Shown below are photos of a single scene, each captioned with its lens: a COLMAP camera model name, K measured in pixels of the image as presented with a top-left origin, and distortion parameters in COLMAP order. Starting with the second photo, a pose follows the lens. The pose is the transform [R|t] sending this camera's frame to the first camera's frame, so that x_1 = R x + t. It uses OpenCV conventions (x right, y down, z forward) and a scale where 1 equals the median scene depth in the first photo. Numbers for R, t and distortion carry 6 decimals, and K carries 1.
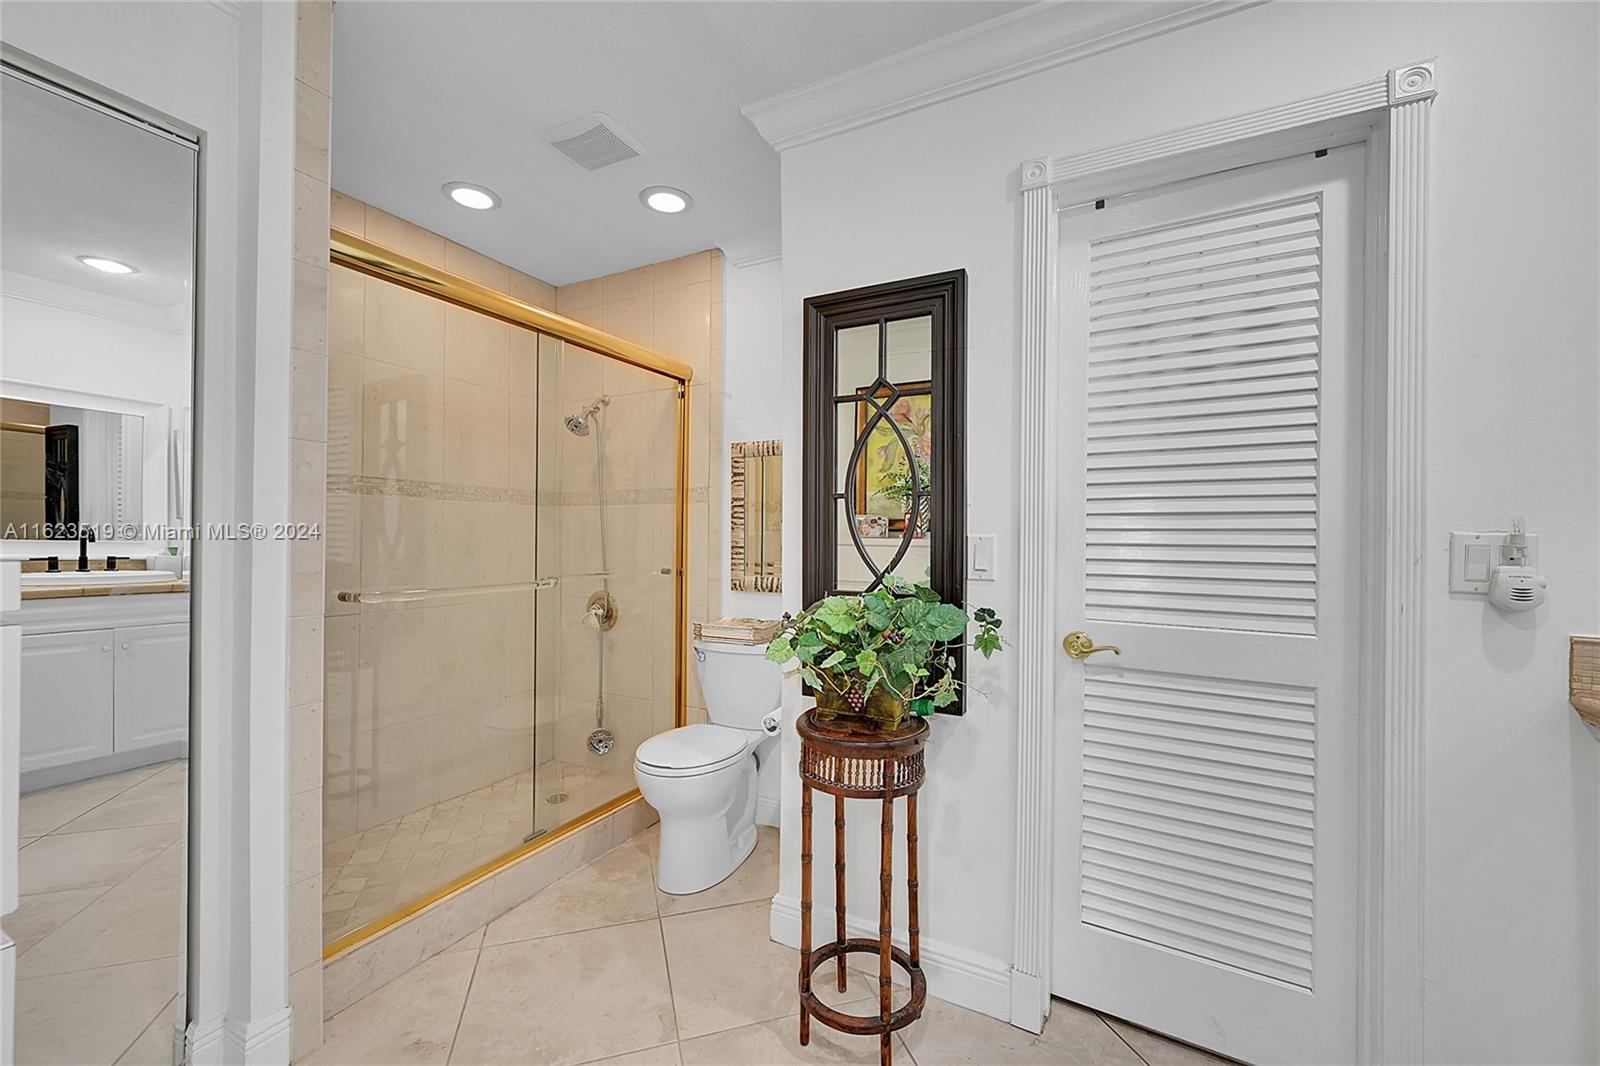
lens RADIAL K [[631.0, 0, 796.6], [0, 631.0, 530.7], [0, 0, 1]] dist [0.001432, 0.000618]
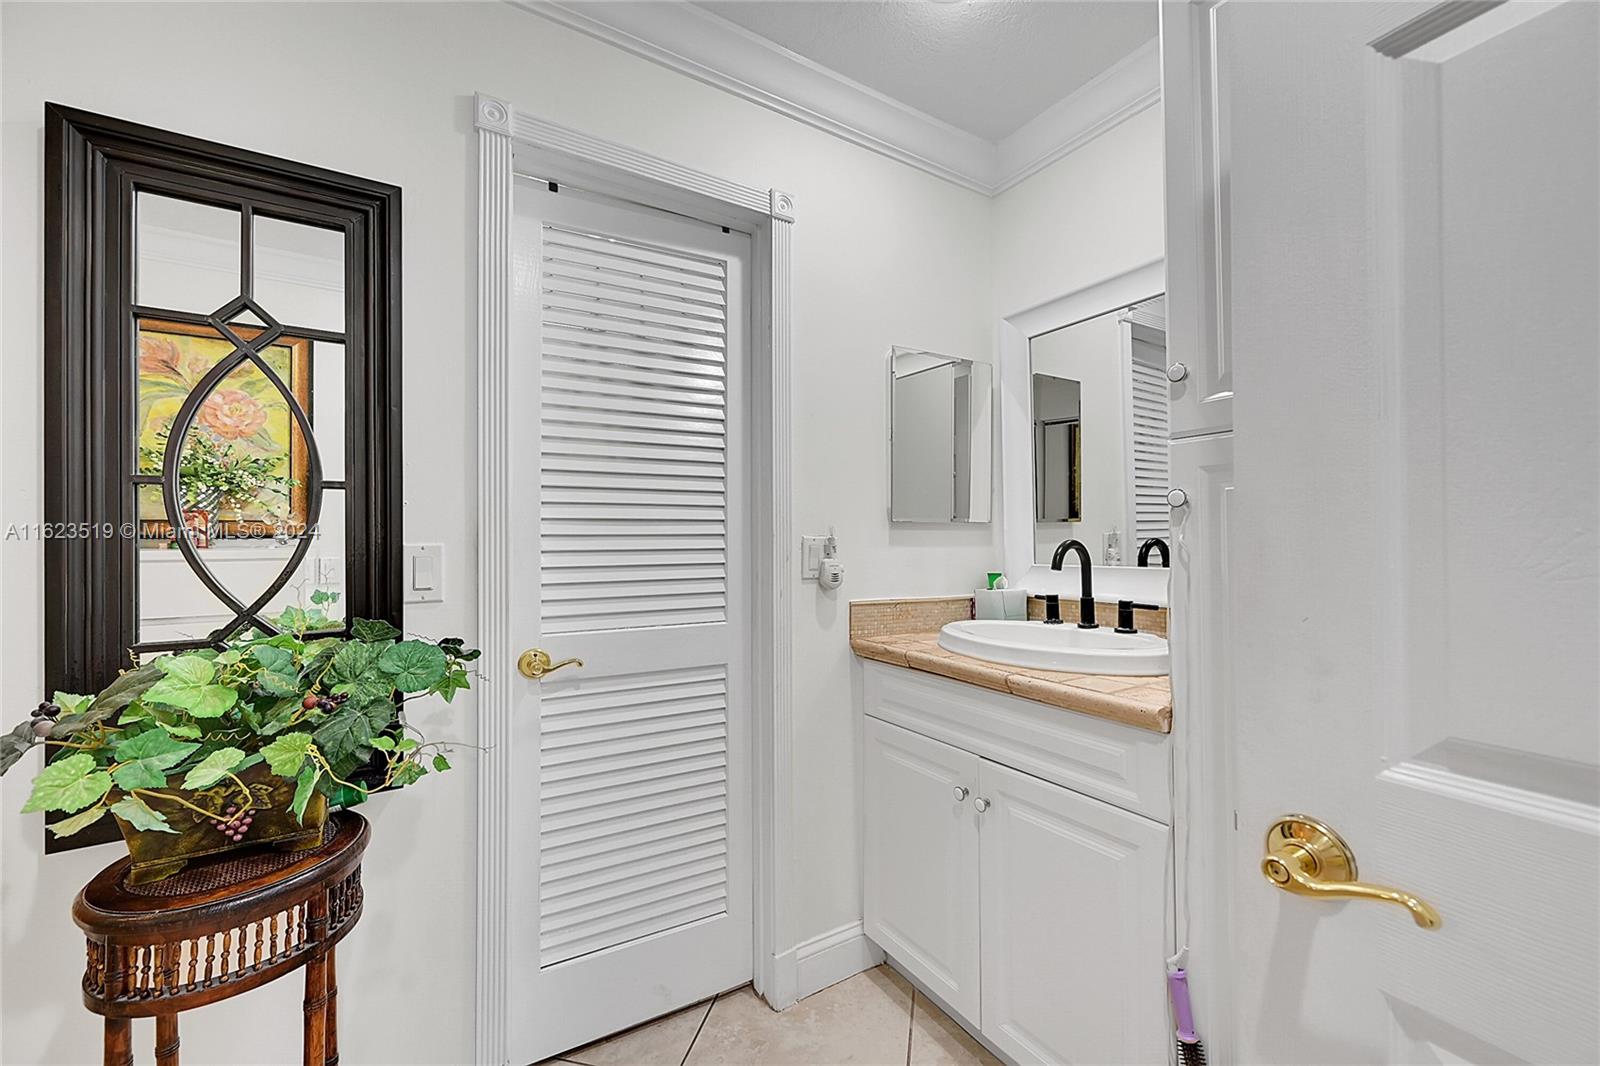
lens RADIAL K [[631.0, 0, 796.6], [0, 631.0, 530.7], [0, 0, 1]] dist [0.001432, 0.000618]
pose [[0.516923, 0.000113, 0.856032, -0.136912], [0.003611, 0.999991, -0.002313, -0.005449], [-0.856024, 0.004287, 0.516918, 0.218900]]
